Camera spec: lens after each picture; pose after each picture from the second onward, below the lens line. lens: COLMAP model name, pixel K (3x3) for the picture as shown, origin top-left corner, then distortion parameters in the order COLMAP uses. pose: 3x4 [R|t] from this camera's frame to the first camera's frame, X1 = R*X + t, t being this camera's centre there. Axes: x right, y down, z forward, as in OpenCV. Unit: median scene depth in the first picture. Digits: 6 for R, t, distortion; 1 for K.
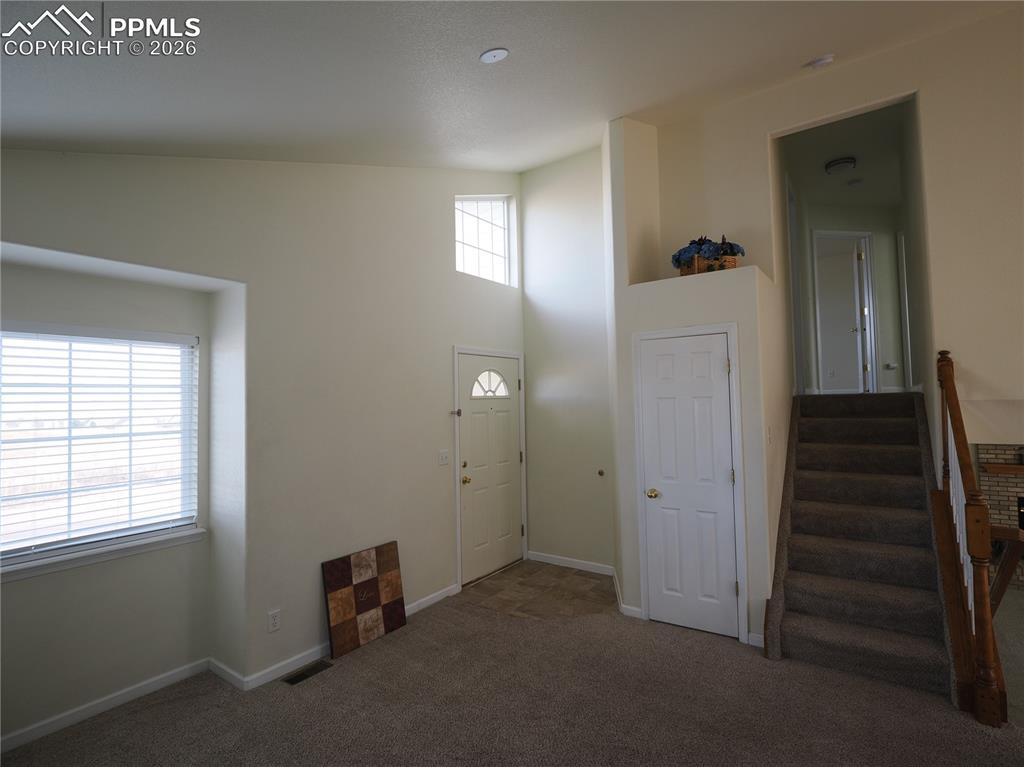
lens RADIAL K [[493.8, 0, 512.0], [0, 493.8, 377.5], [0, 0, 1]] dist [-0.022274, -0.000738]
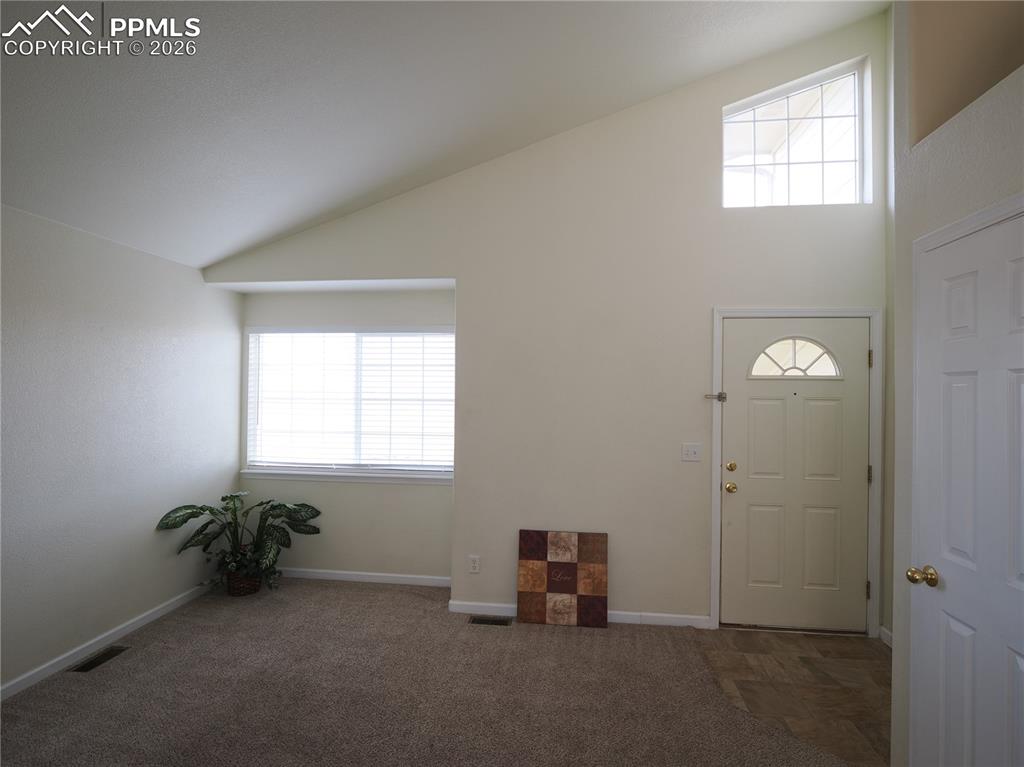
lens RADIAL K [[508.2, 0, 518.4], [0, 508.2, 386.3], [0, 0, 1]] dist [-0.012468, 0.000121]
pose [[0.485679, 0.016471, -0.873982, 0.520711], [0.018869, 0.999392, 0.029319, 0.033019], [0.873934, -0.030731, 0.485073, 0.435288]]
